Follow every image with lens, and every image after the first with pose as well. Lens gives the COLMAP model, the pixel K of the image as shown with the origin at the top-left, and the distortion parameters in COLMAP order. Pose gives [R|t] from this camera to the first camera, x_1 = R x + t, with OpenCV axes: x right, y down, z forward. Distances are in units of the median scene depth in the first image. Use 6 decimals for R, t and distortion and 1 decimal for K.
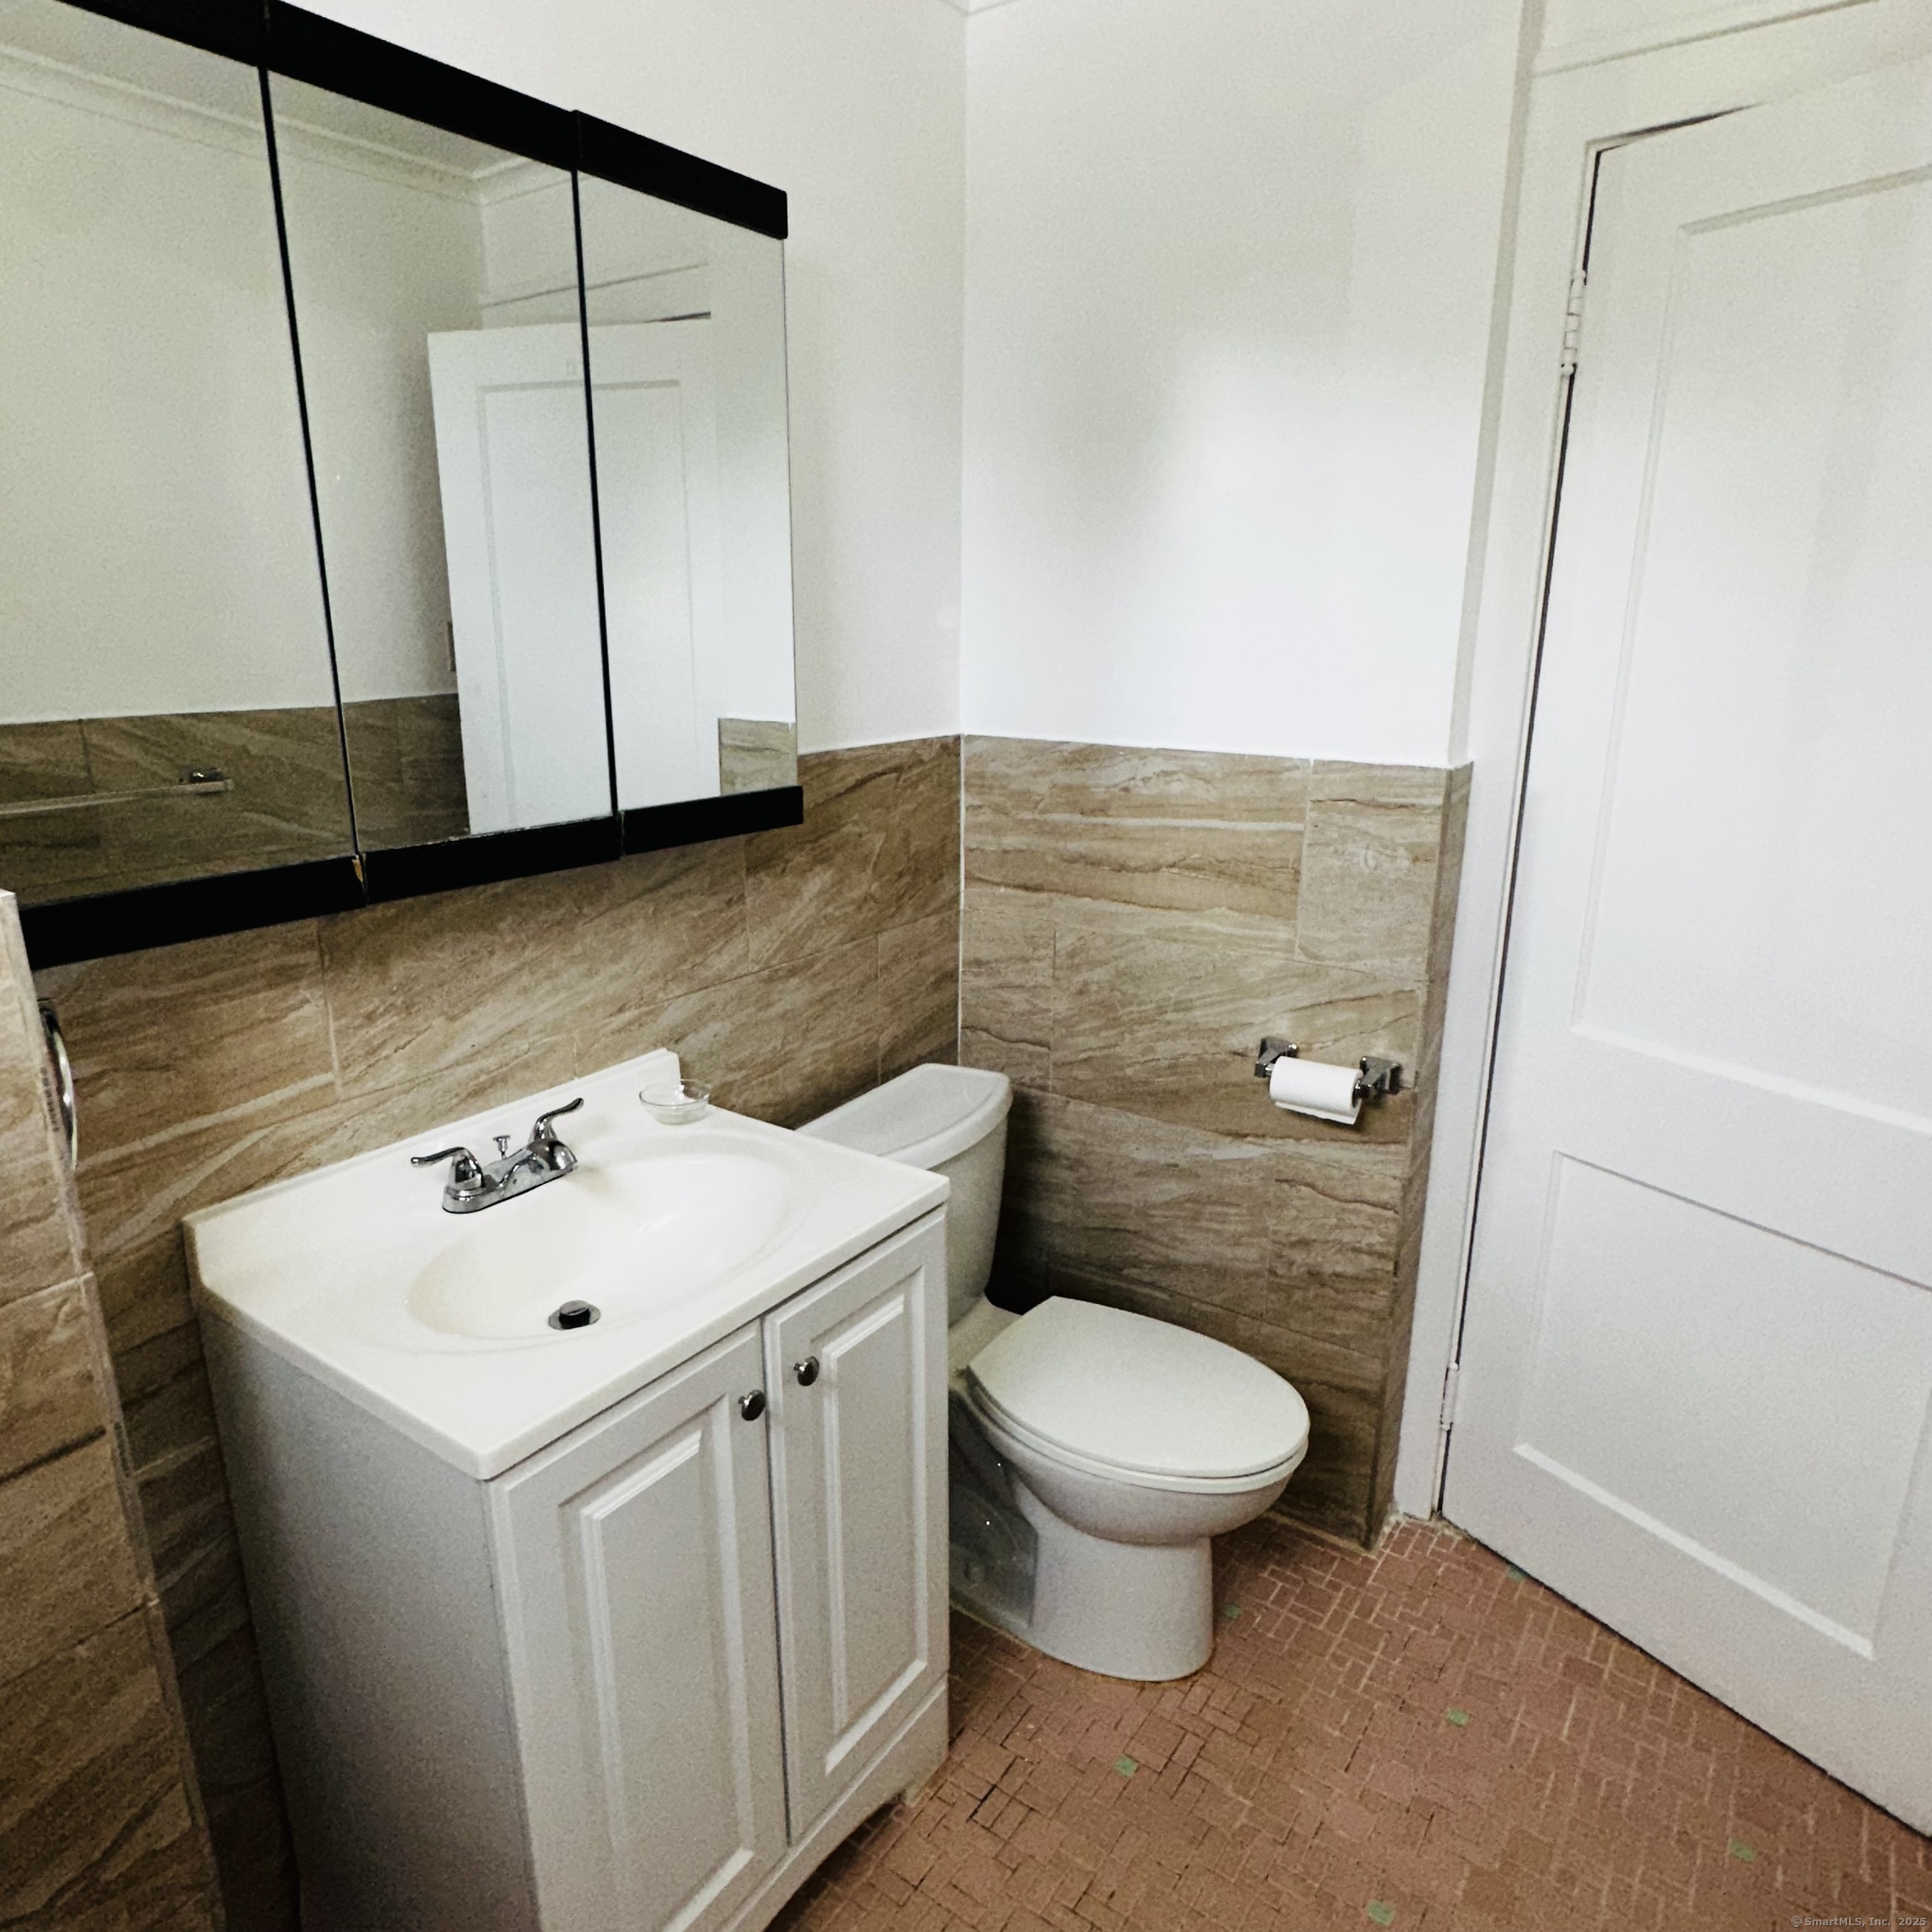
lens RADIAL K [[1262.4, 0, 953.5], [0, 1262.4, 961.8], [0, 0, 1]] dist [0.000600, 0.000975]
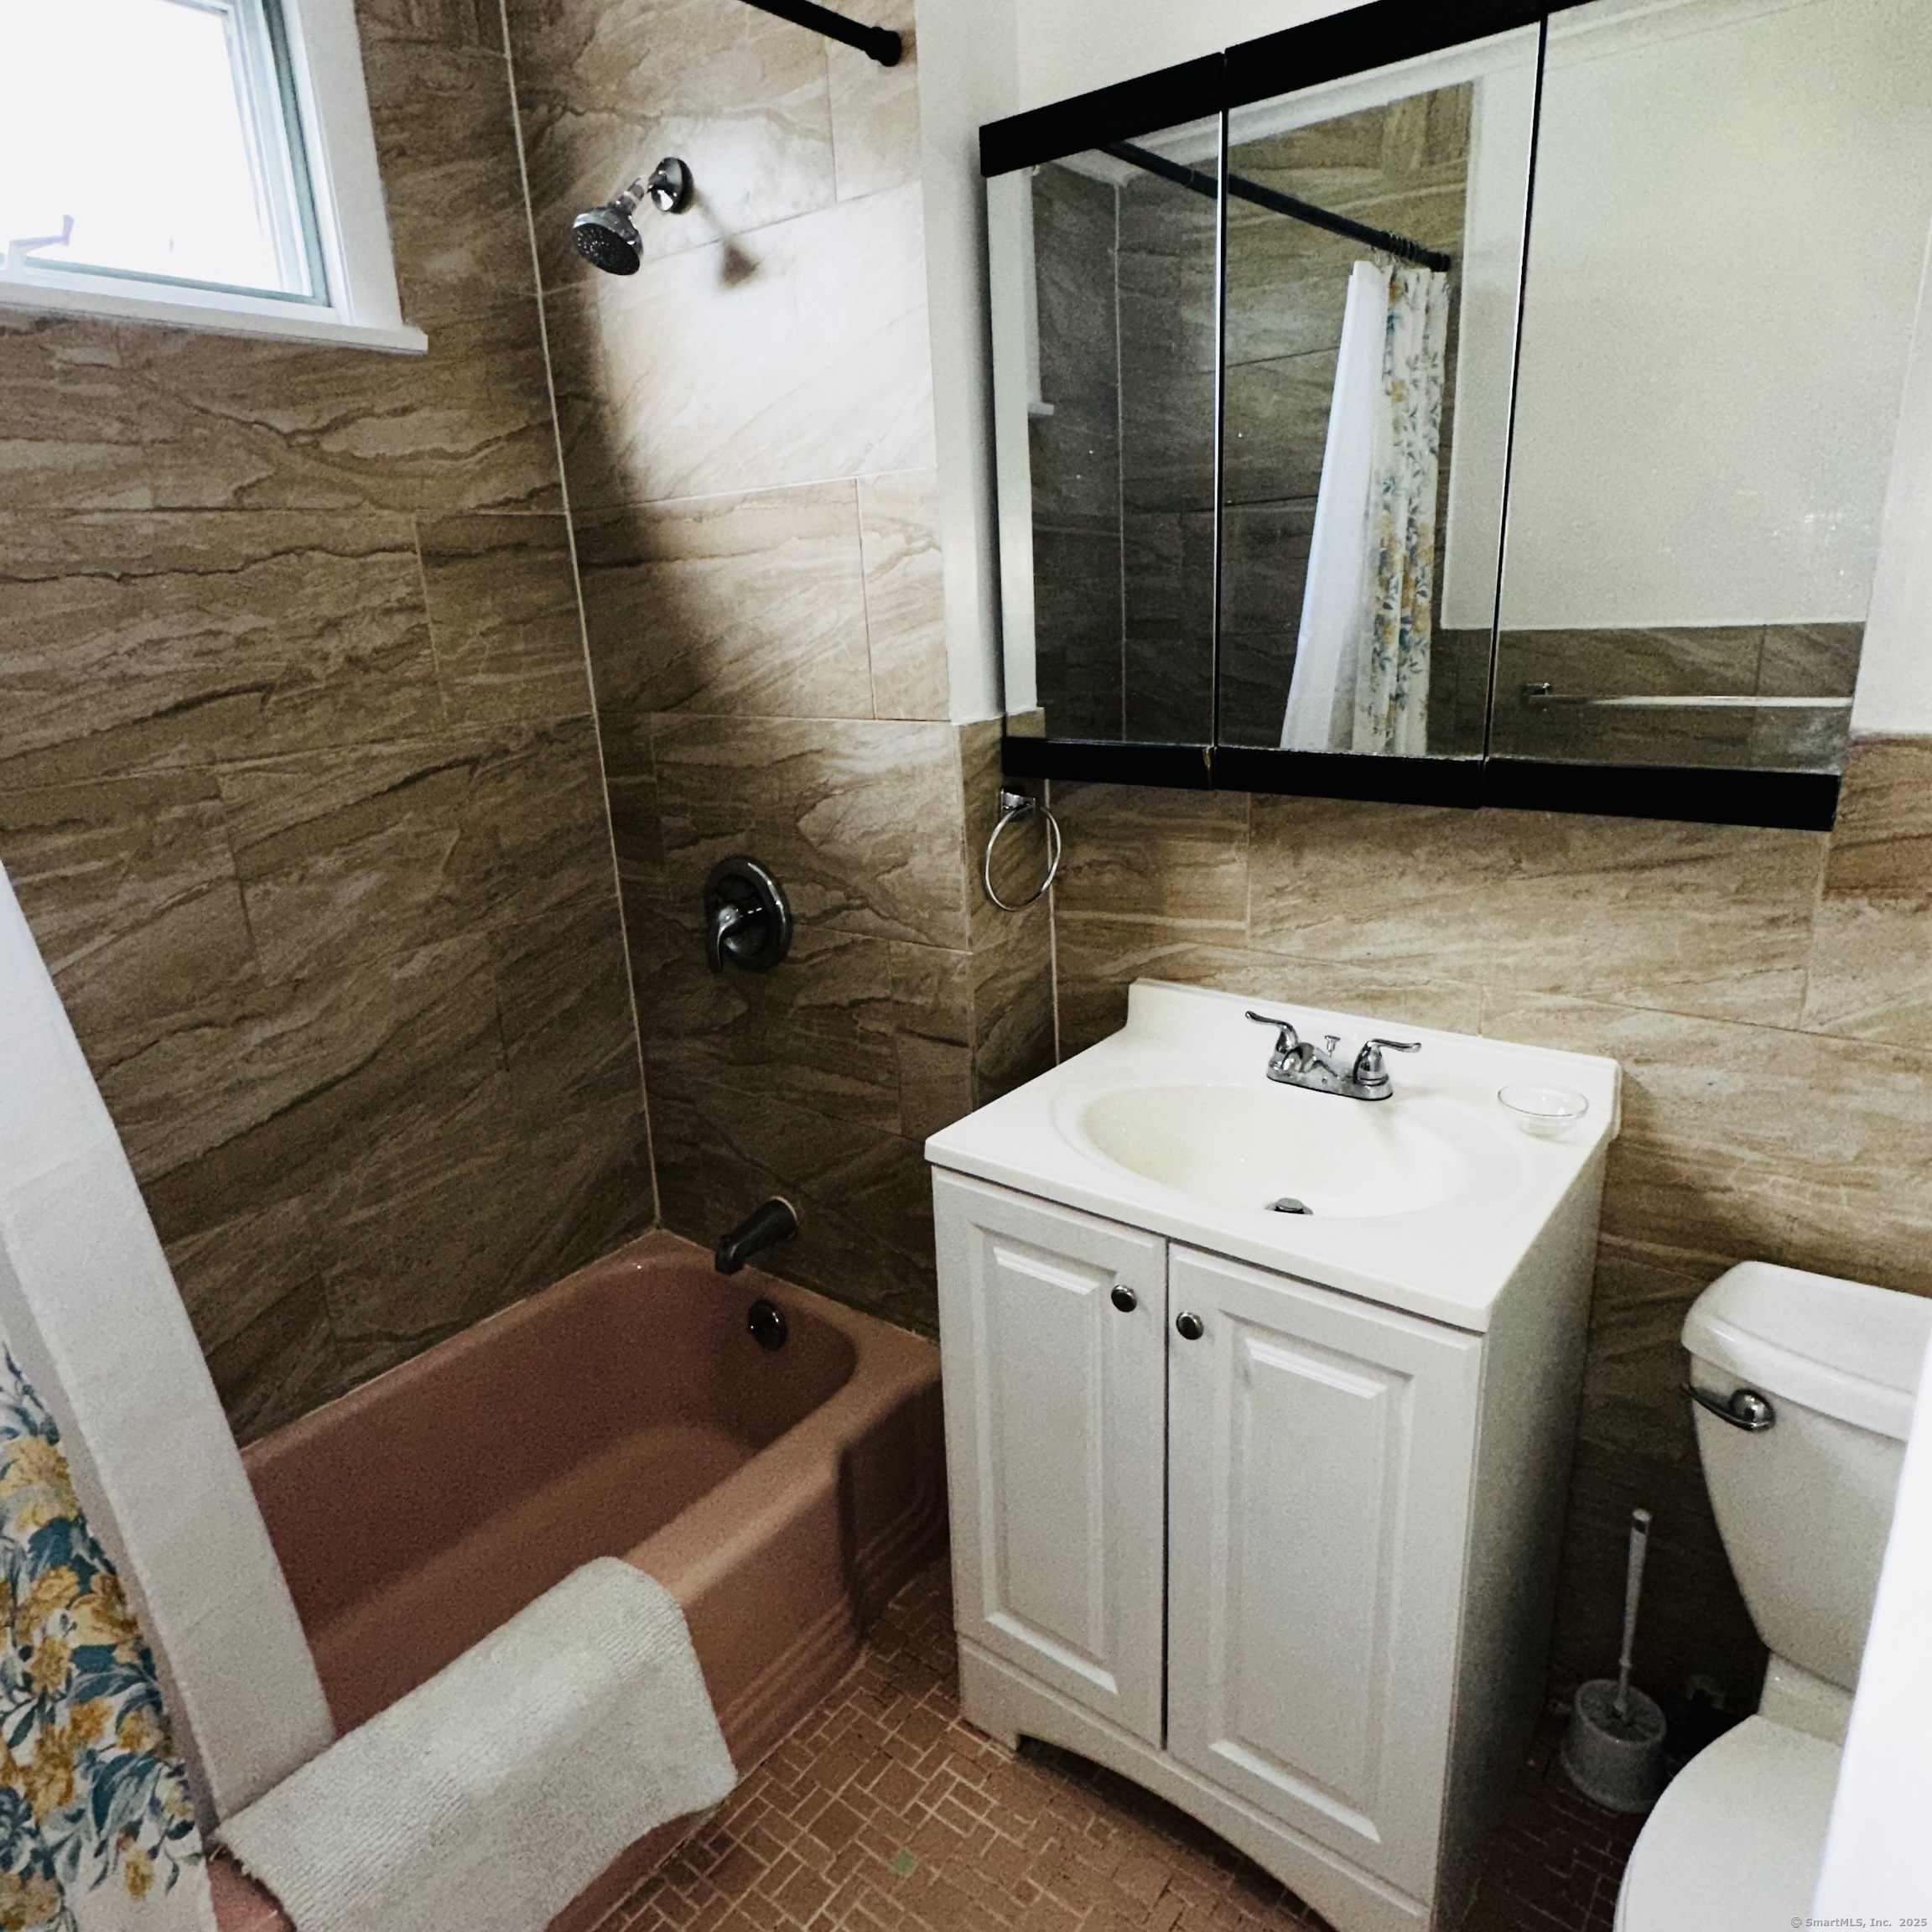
lens RADIAL K [[1262.4, 0, 953.0], [0, 1262.4, 971.1], [0, 0, 1]] dist [0.000600, 0.000975]
pose [[-0.041881, 0.305640, -0.951226, 0.668499], [-0.213668, 0.927296, 0.307358, -0.176509], [0.976008, 0.216119, 0.026469, 0.651811]]
